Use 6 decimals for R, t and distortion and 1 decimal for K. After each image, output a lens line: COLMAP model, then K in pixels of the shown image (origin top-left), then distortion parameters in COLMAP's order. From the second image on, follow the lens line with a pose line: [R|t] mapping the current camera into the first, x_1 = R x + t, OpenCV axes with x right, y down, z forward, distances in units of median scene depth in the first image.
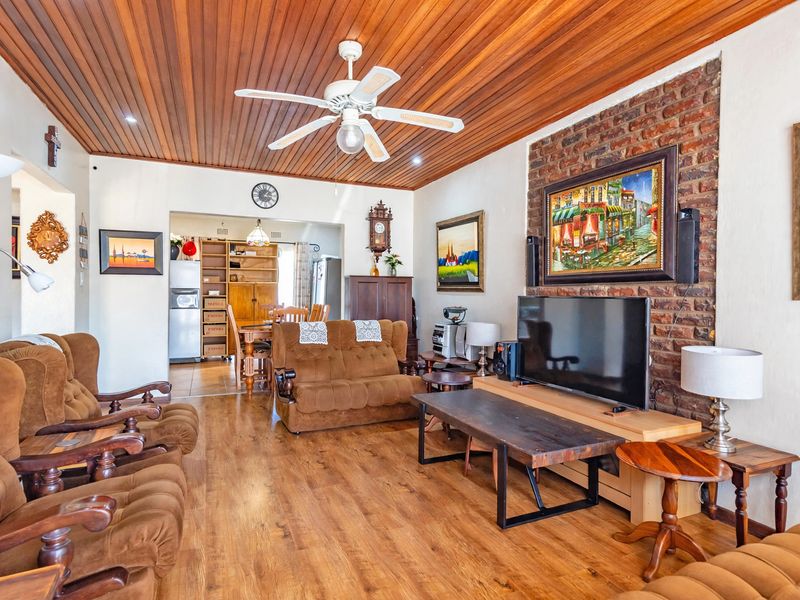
lens RADIAL K [[428.6, 0, 399.4], [0, 428.6, 300.5], [0, 0, 1]] dist [0.025530, -0.000482]
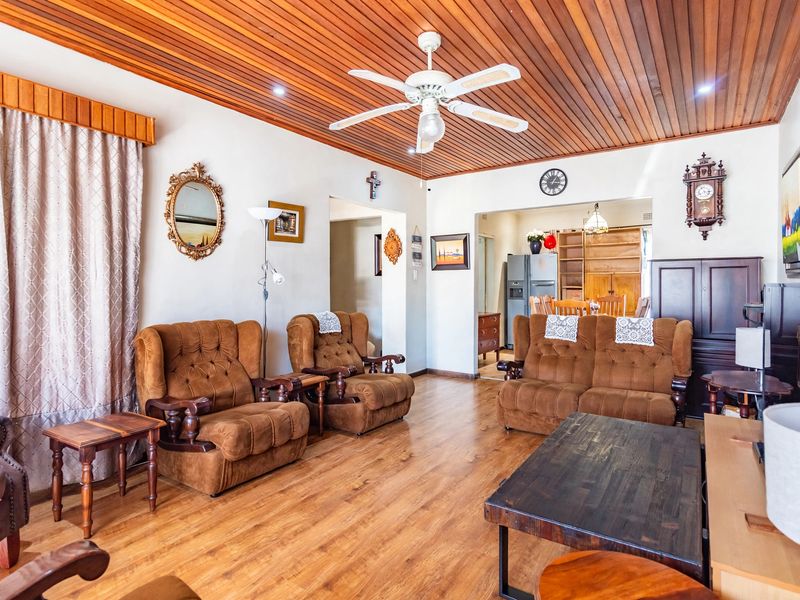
lens RADIAL K [[443.3, 0, 403.7], [0, 443.3, 292.4], [0, 0, 1]] dist [0.008058, 0.000724]
pose [[0.536315, 0.006776, -0.843991, 0.387074], [-0.008357, 0.999961, 0.002718, 0.001802], [0.843977, 0.005595, 0.536351, 0.215411]]
